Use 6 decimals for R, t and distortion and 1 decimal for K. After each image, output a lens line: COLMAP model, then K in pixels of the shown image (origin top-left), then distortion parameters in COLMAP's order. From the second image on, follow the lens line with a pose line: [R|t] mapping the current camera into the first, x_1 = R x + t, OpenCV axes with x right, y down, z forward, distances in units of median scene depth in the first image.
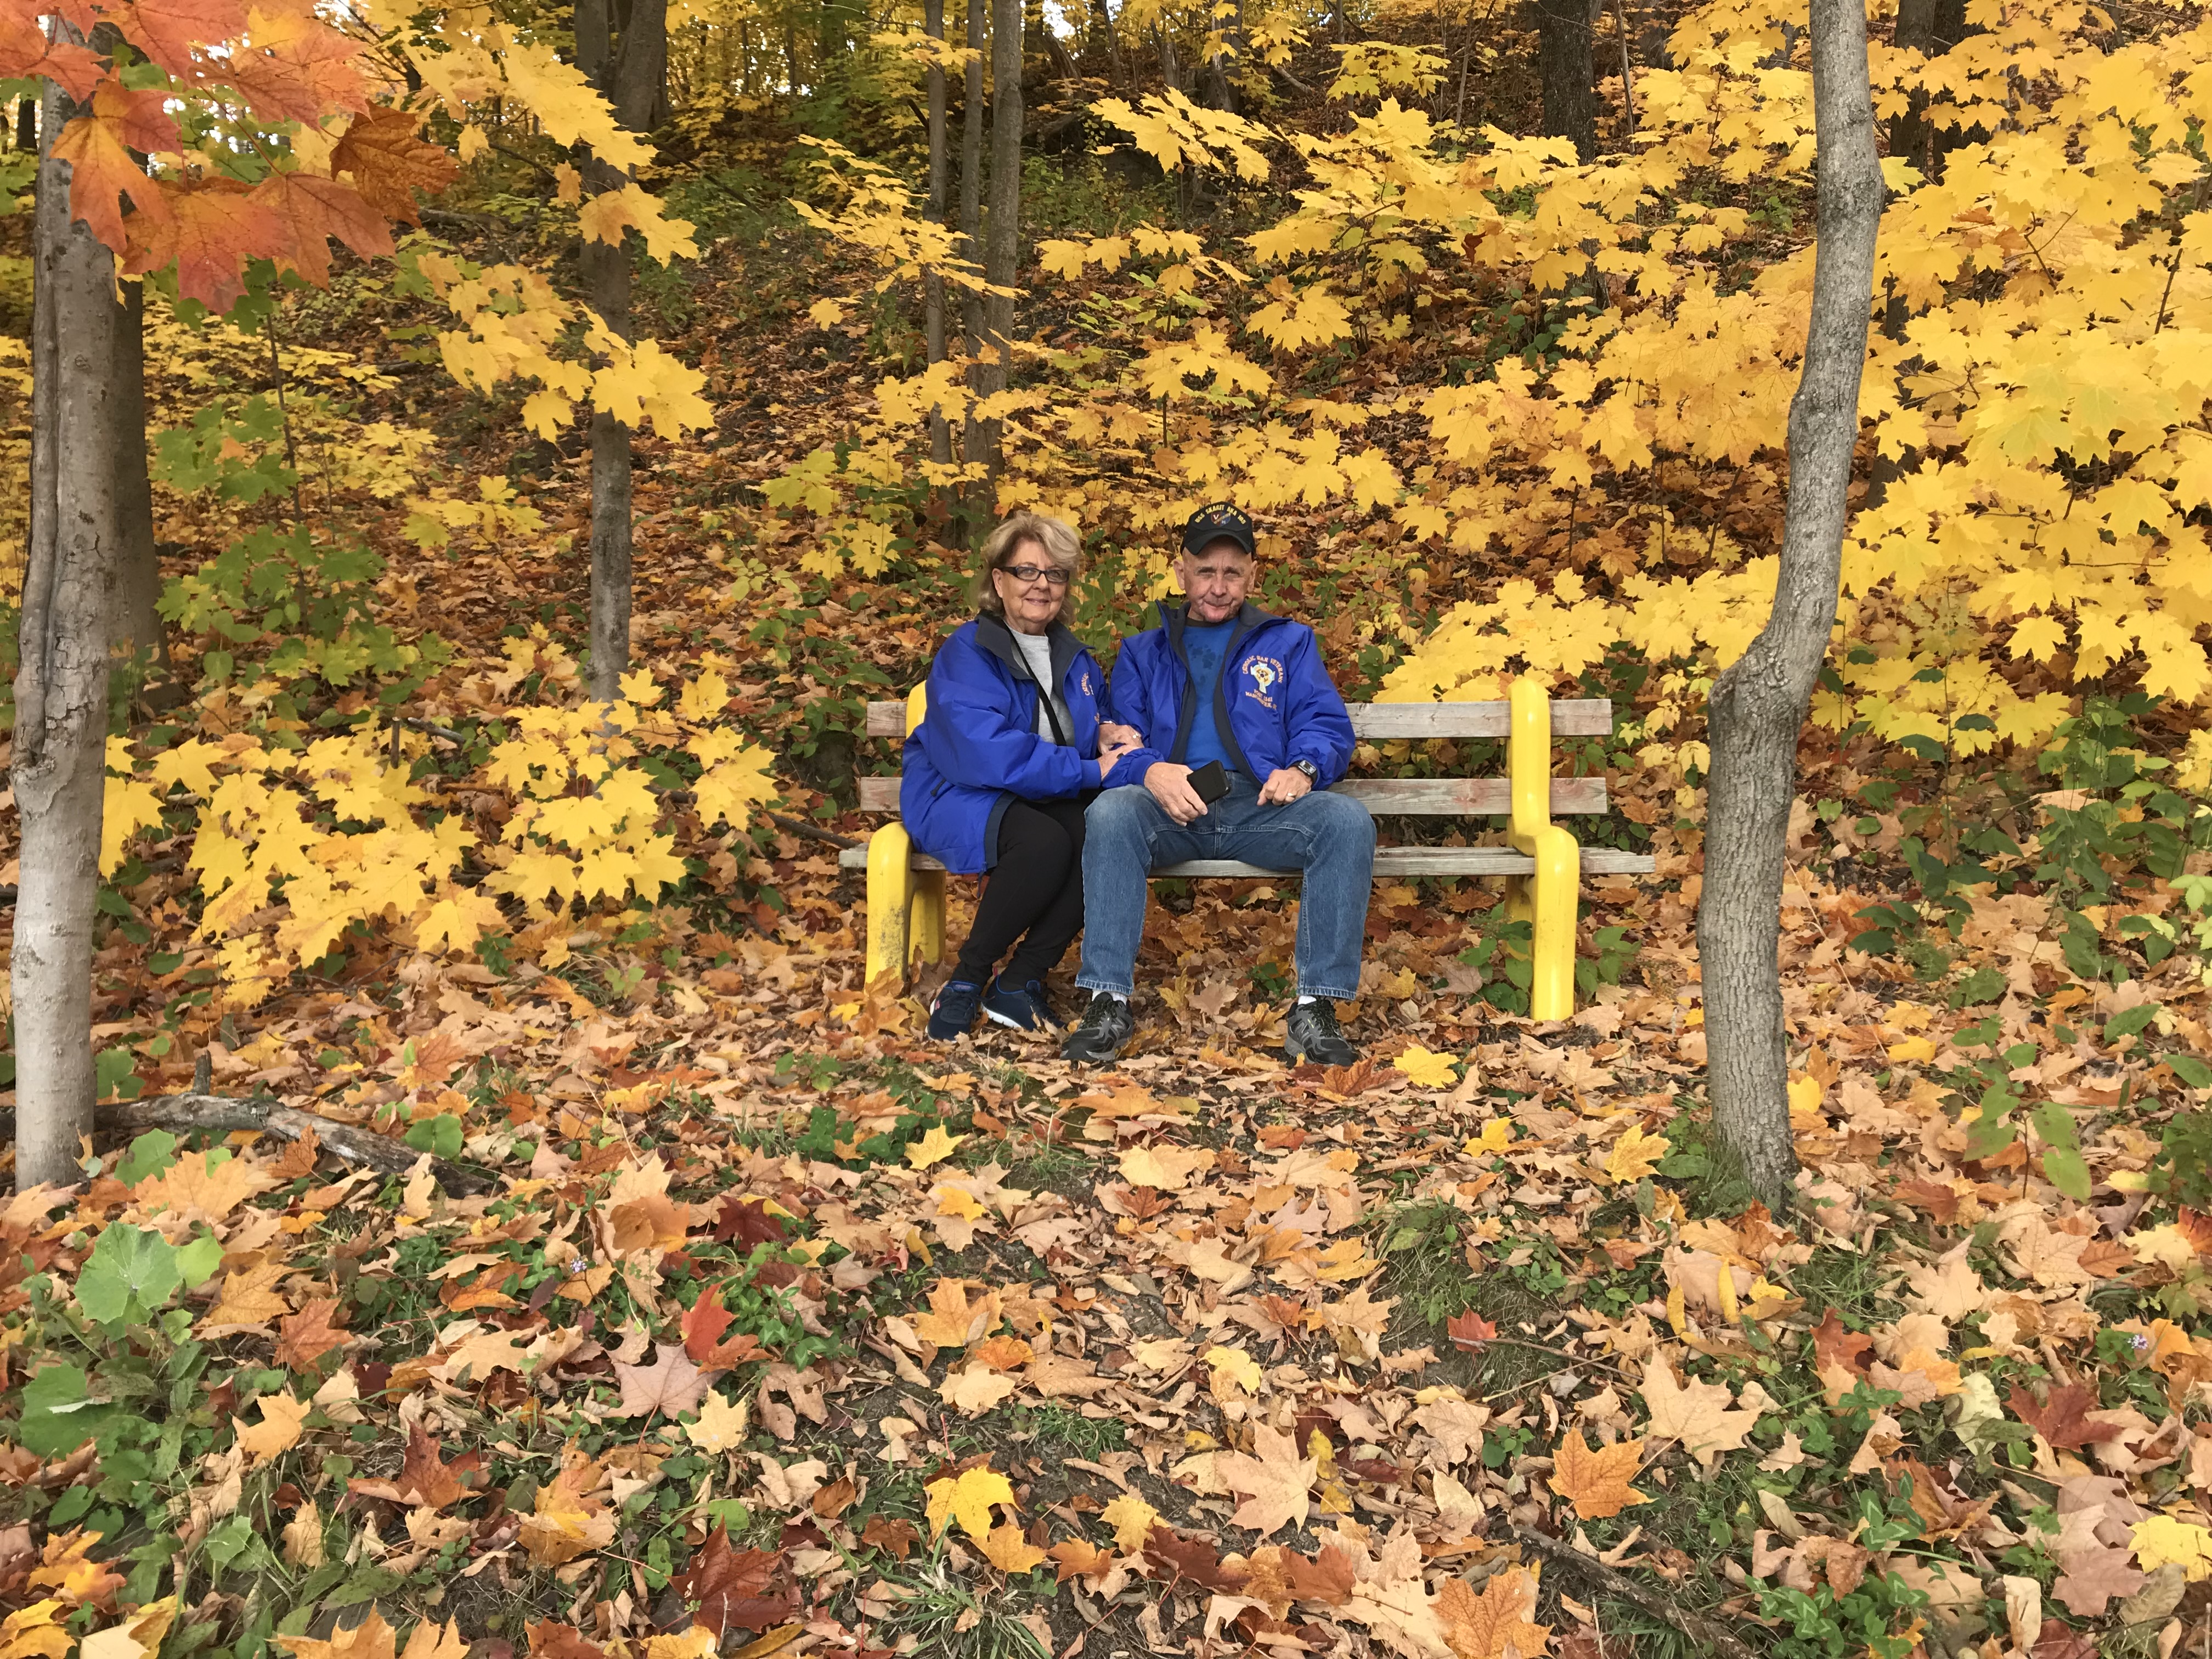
lens RADIAL K [[1800.1, 0, 1118.4], [0, 1800.1, 829.9], [0, 0, 1]] dist [0.042197, -0.015479]
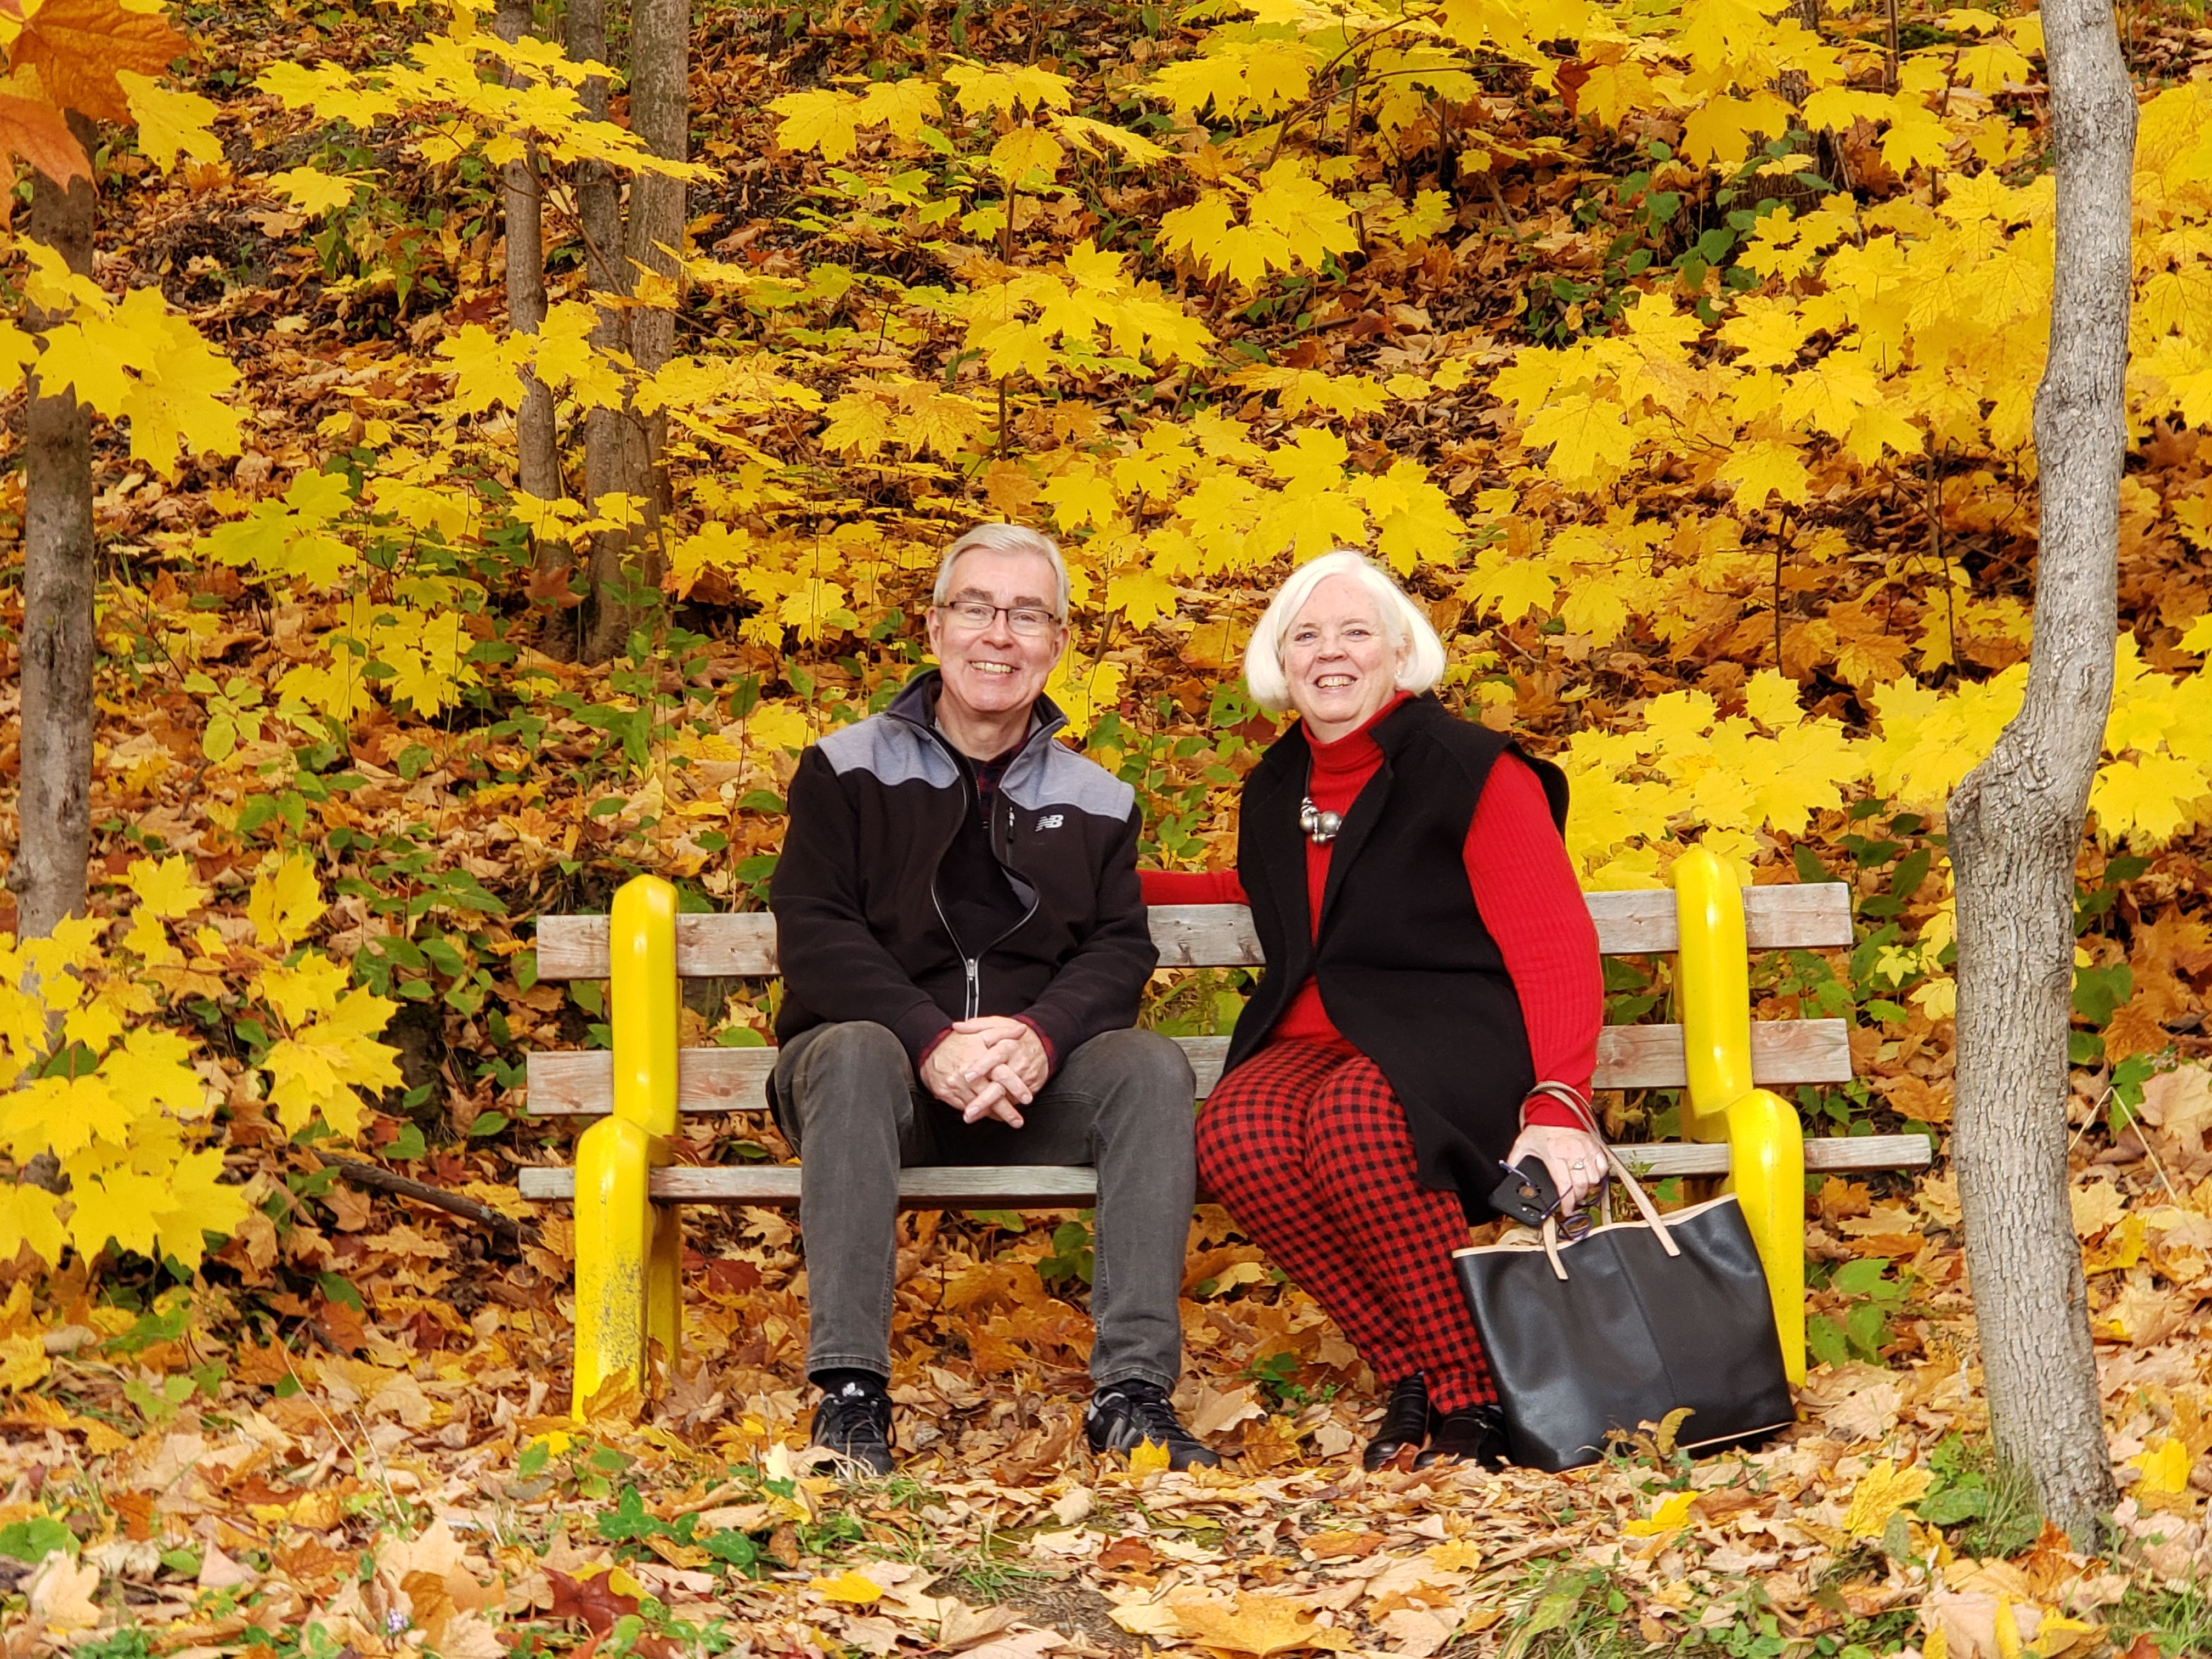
lens RADIAL K [[4546.3, 0, 1106.4], [0, 4546.3, 835.4], [0, 0, 1]] dist [0.138306, 0.000000]
pose [[0.996137, -0.019533, 0.085614, -0.066480], [0.030037, 0.991929, -0.123184, 0.064638], [-0.082517, 0.125280, 0.988684, -0.320890]]
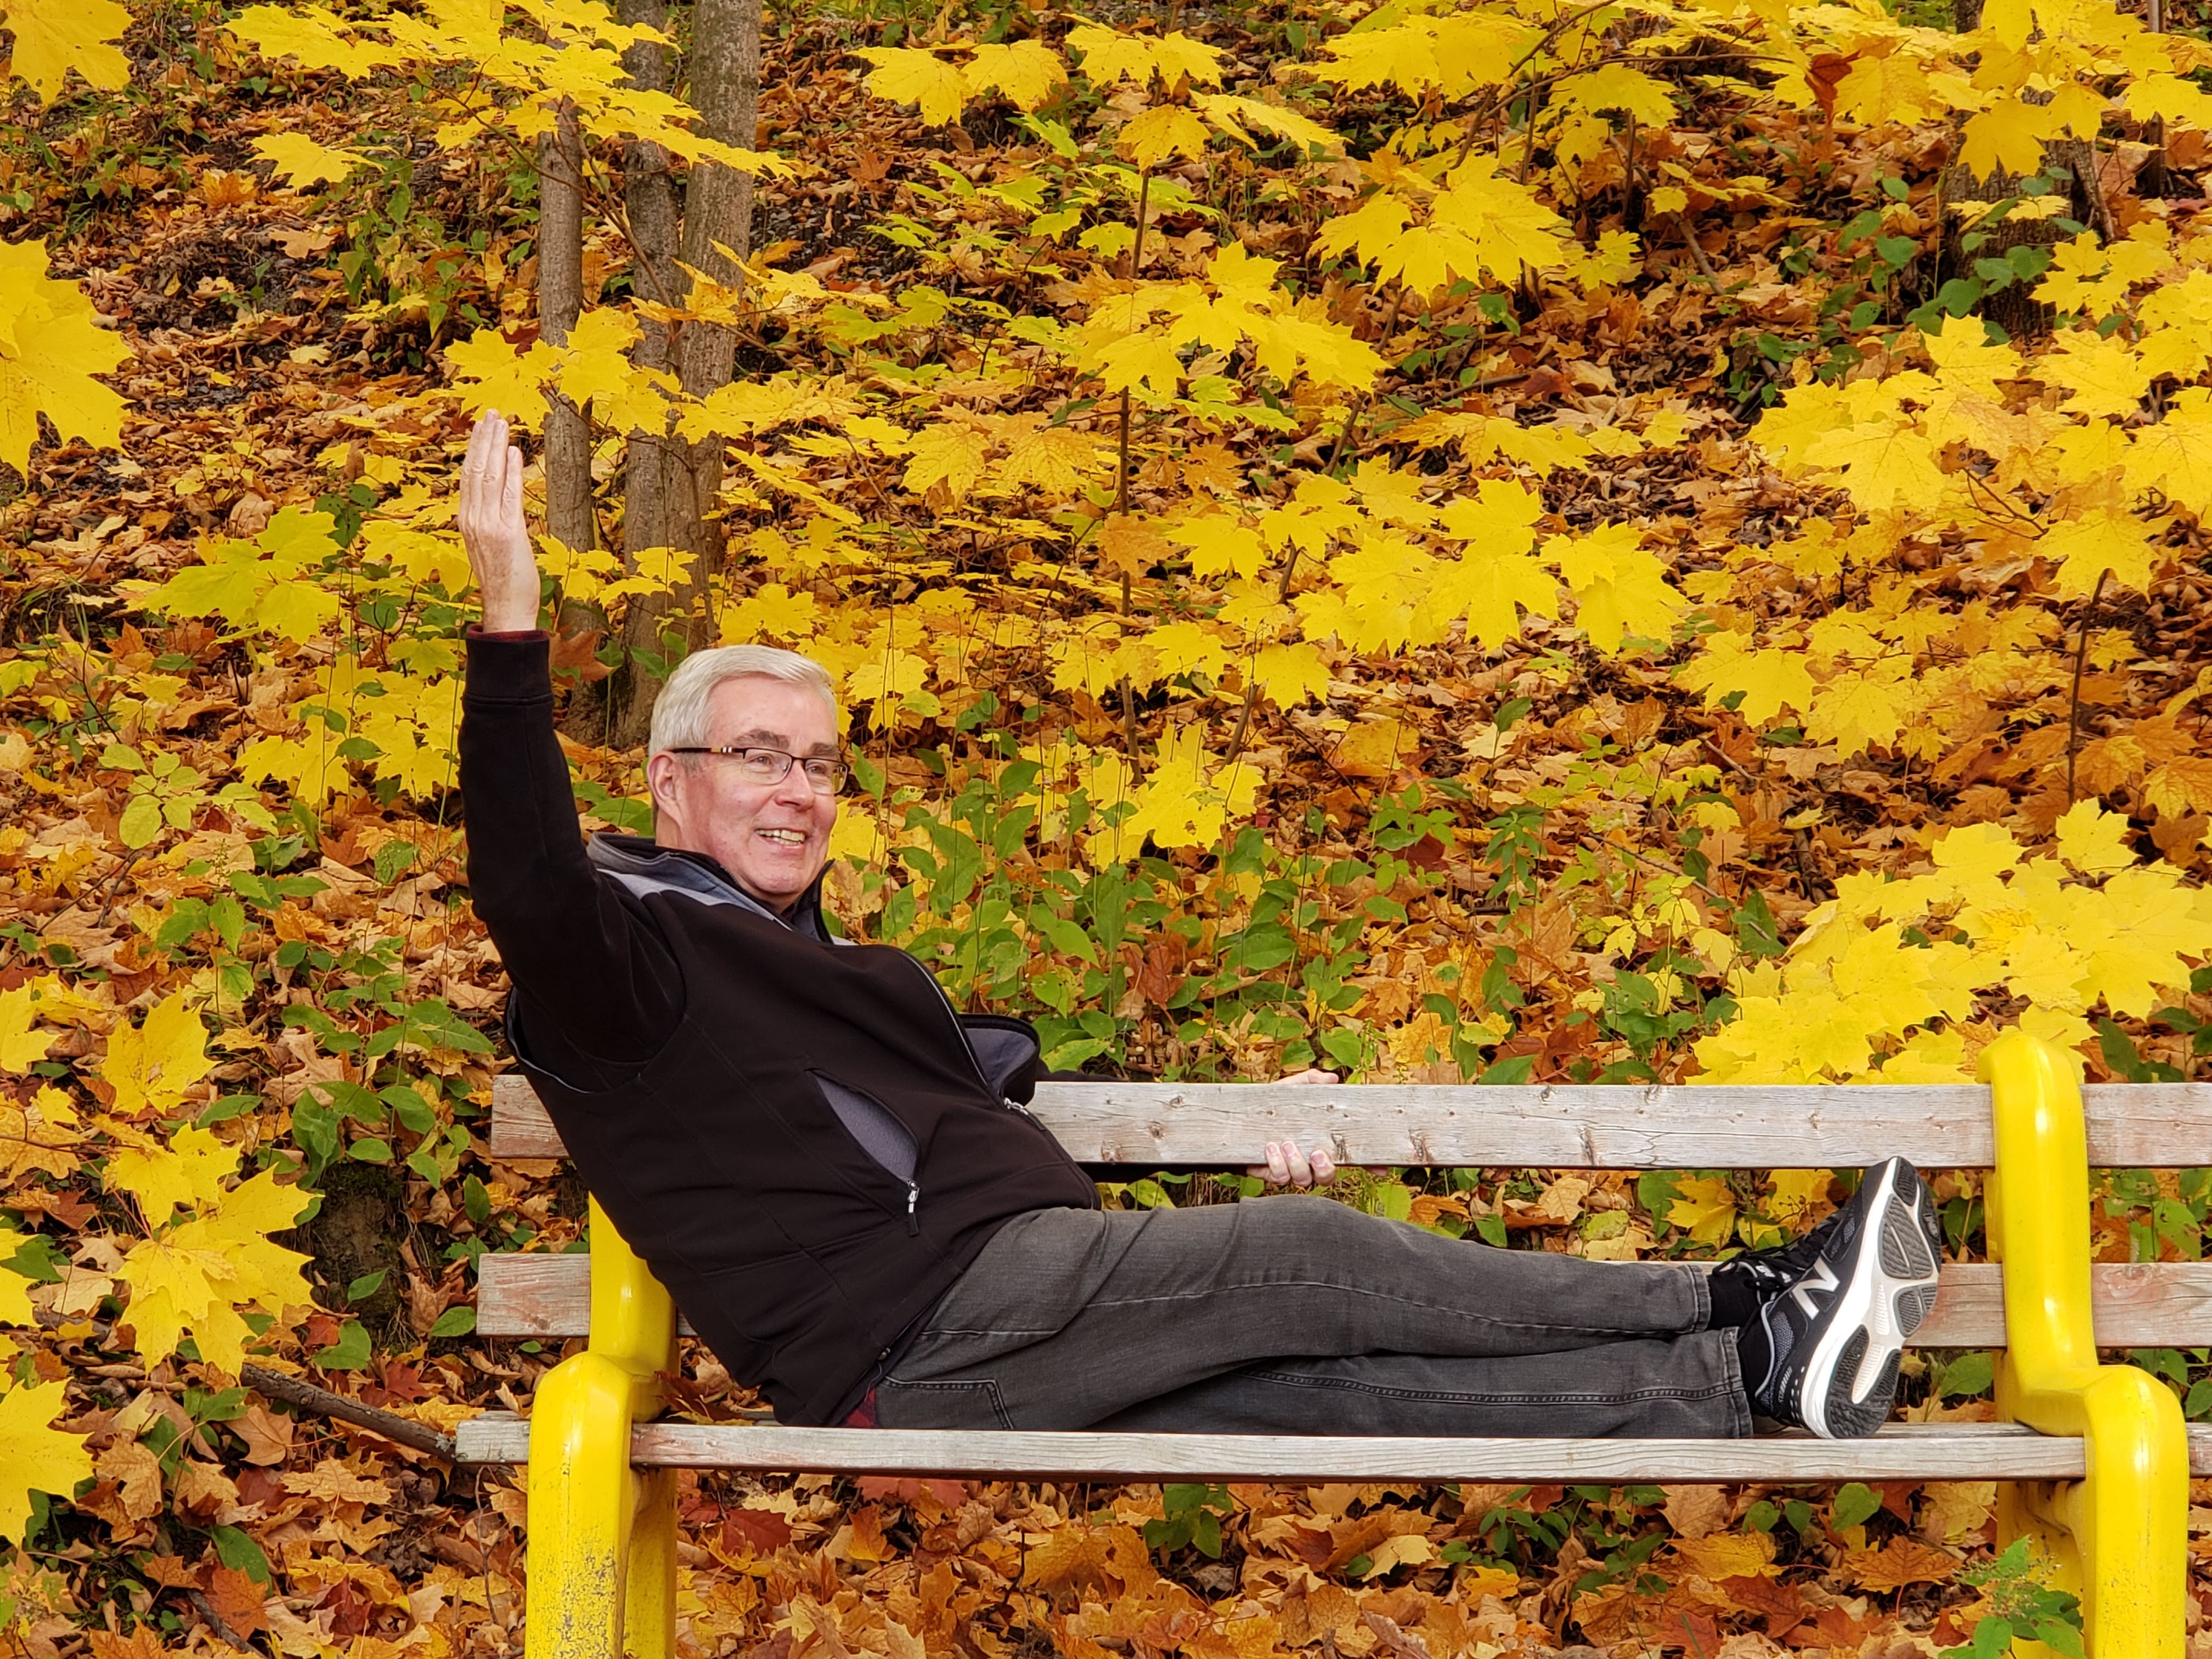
lens RADIAL K [[4546.3, 0, 1122.1], [0, 4546.3, 845.9], [0, 0, 1]] dist [0.138306, 0.000000]
pose [[0.997393, 0.011464, 0.071242, -0.056904], [-0.001147, 0.989693, -0.143203, 0.022653], [-0.072149, 0.142748, 0.987126, -0.062471]]
